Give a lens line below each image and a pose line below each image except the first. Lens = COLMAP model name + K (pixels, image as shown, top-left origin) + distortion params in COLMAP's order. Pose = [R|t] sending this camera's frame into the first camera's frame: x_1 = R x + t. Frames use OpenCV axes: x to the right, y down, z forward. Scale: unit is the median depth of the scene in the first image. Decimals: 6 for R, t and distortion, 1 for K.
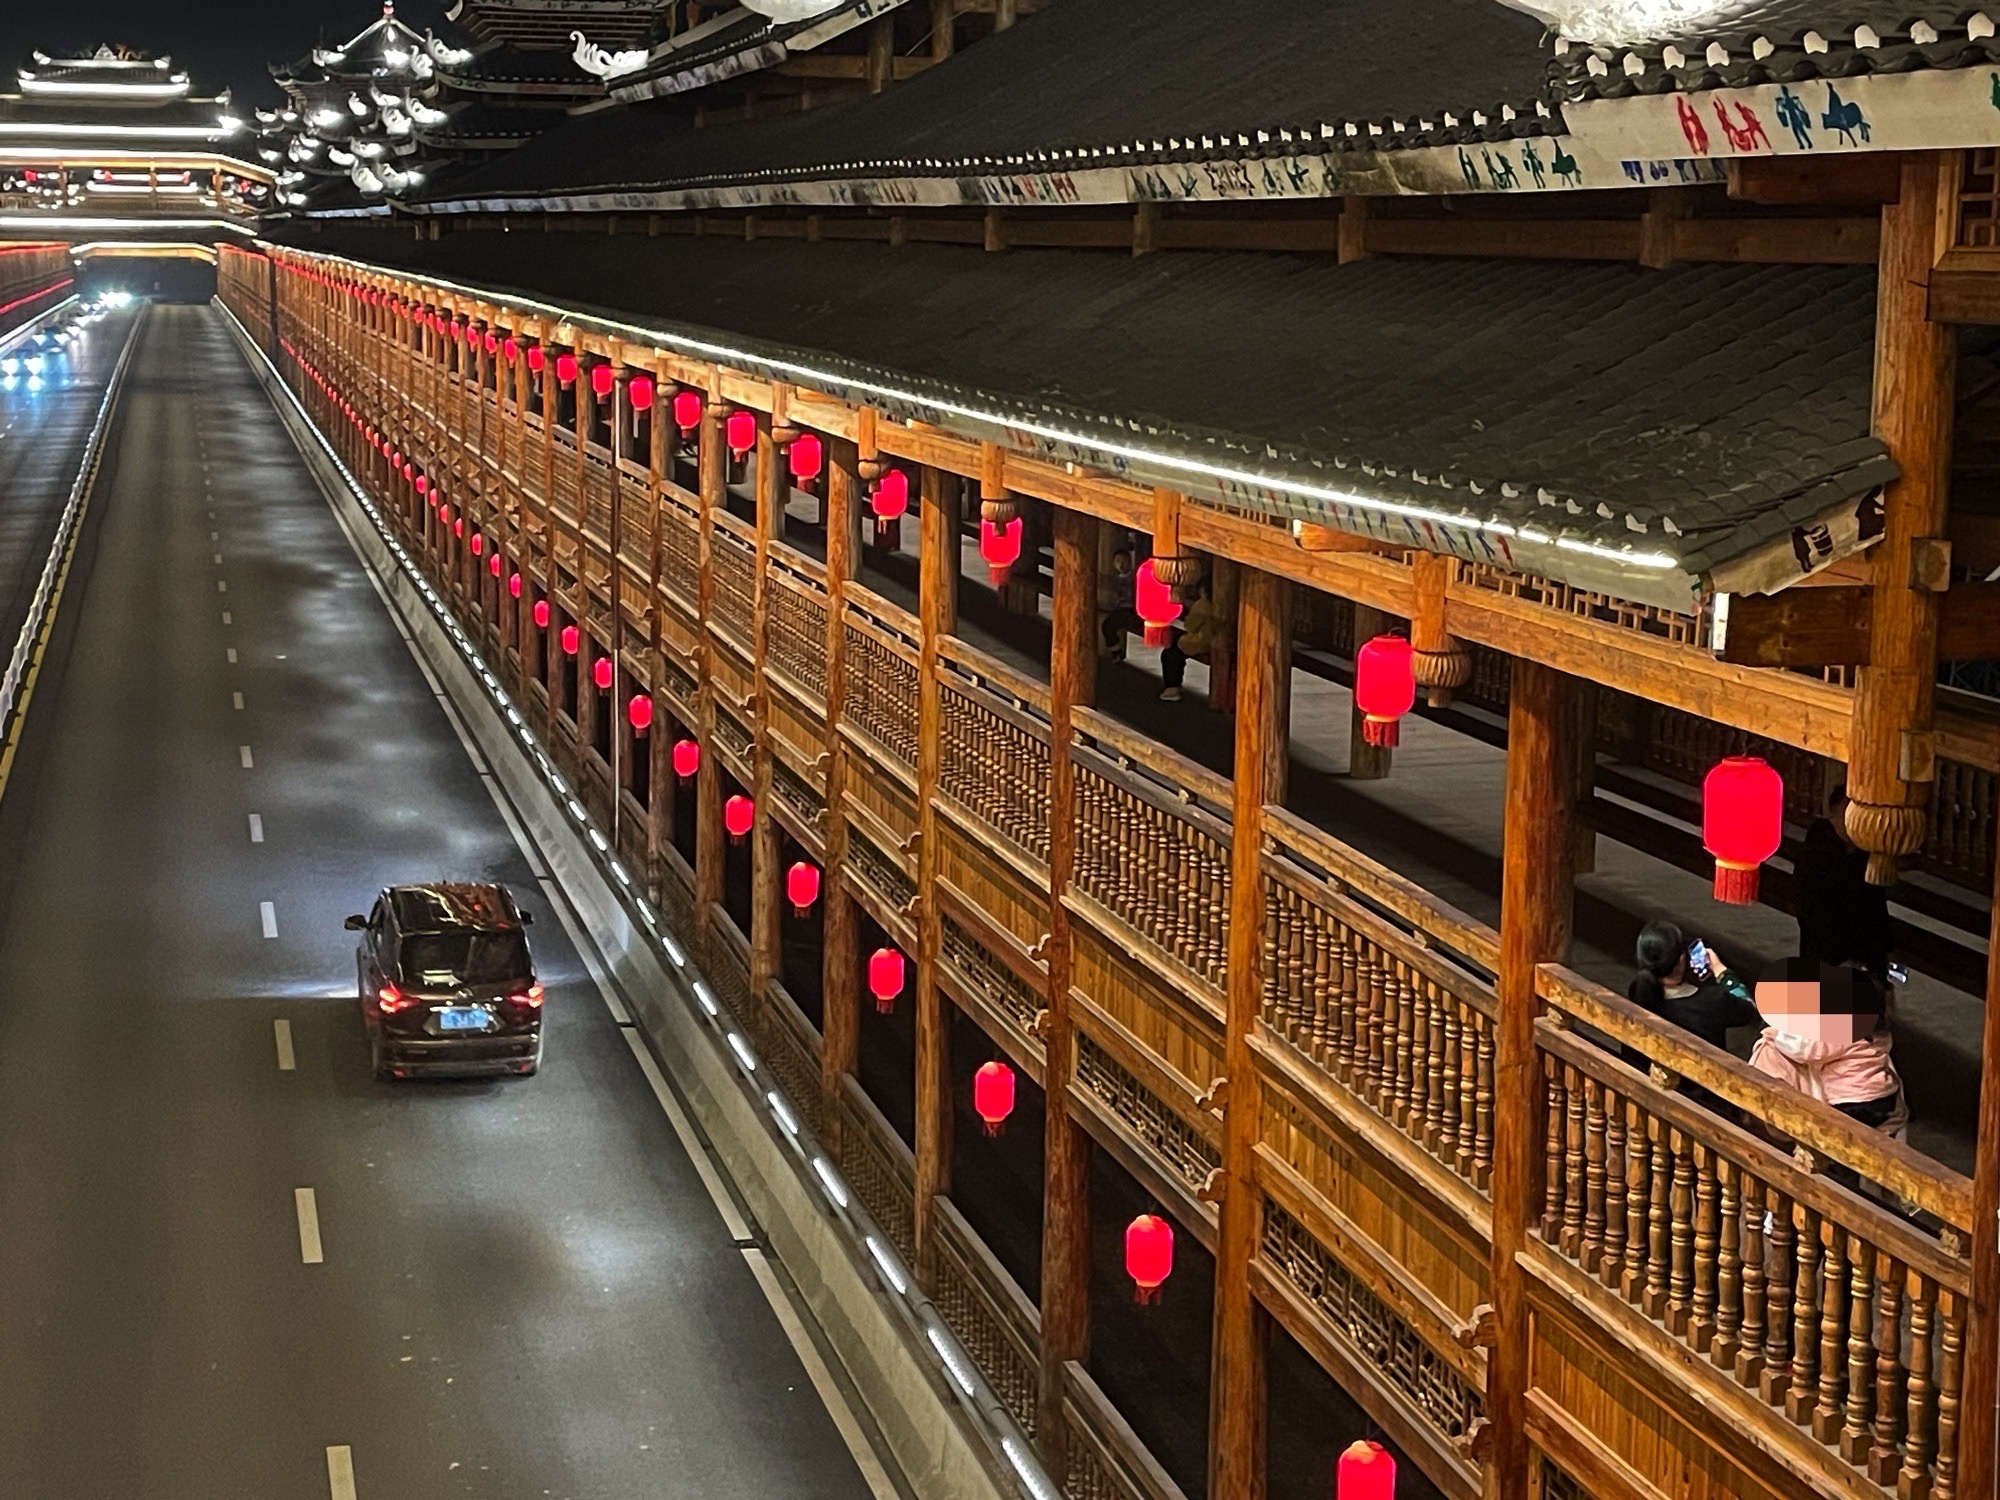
lens RADIAL K [[3066.9, 0, 947.7], [0, 3066.9, 679.7], [0, 0, 1]] dist [0.118556, 0.000000]
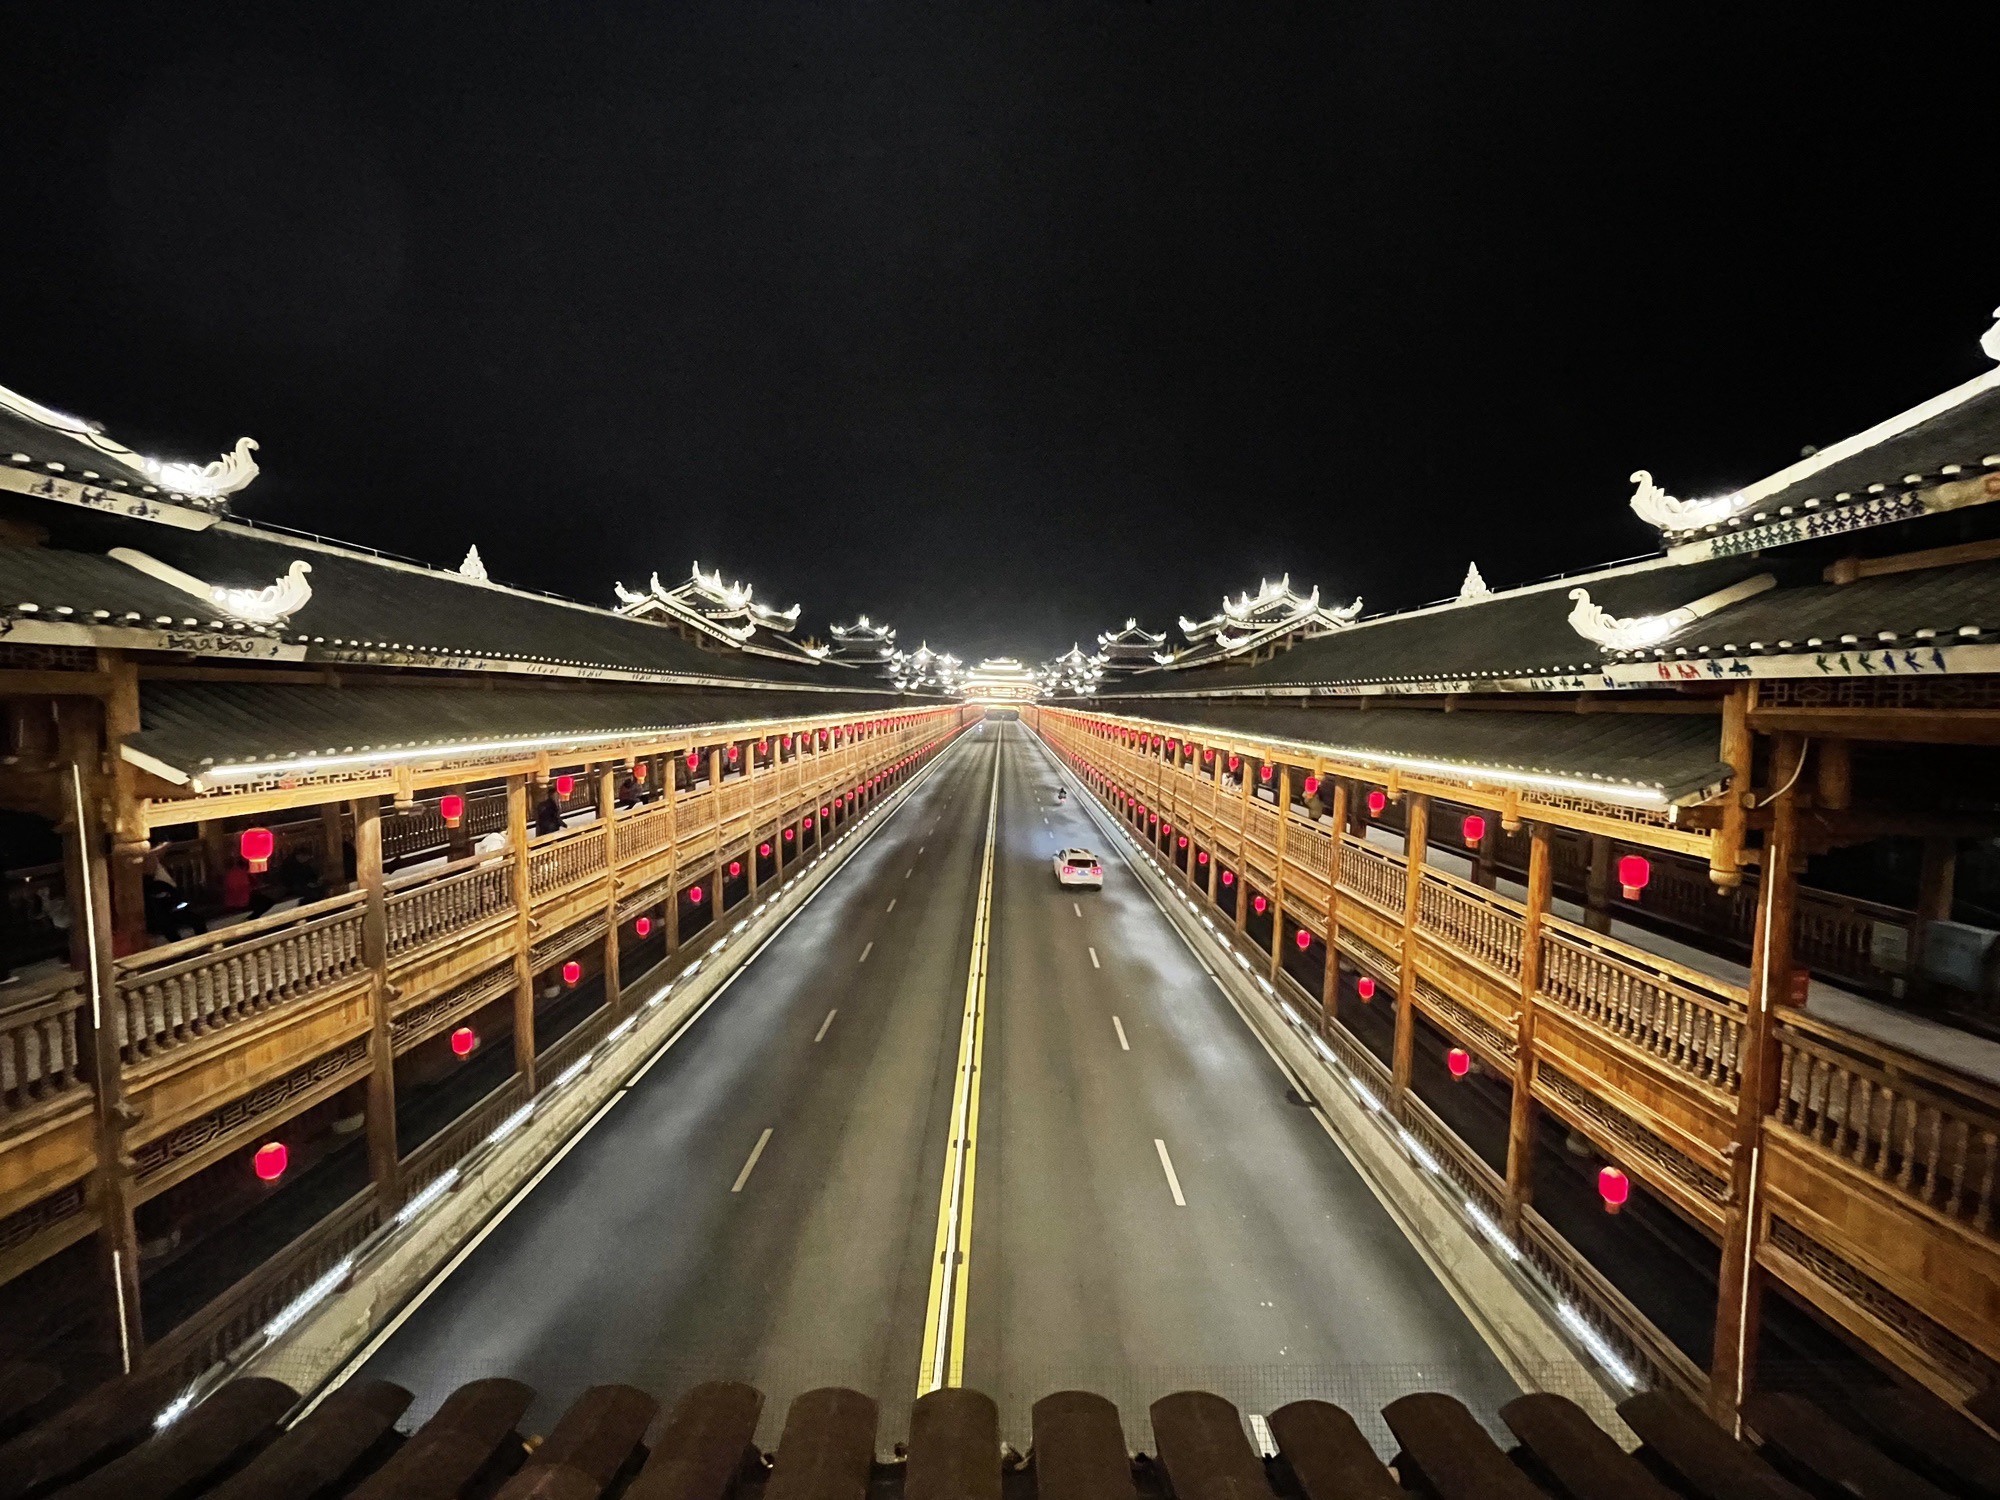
lens RADIAL K [[806.0, 0, 999.1], [0, 806.0, 743.7], [0, 0, 1]] dist [0.000963, 0.000858]
pose [[0.969066, 0.032651, -0.244631, -0.100850], [-0.055952, 0.994467, -0.088913, 0.009828], [0.240375, 0.099850, 0.965531, -0.019559]]
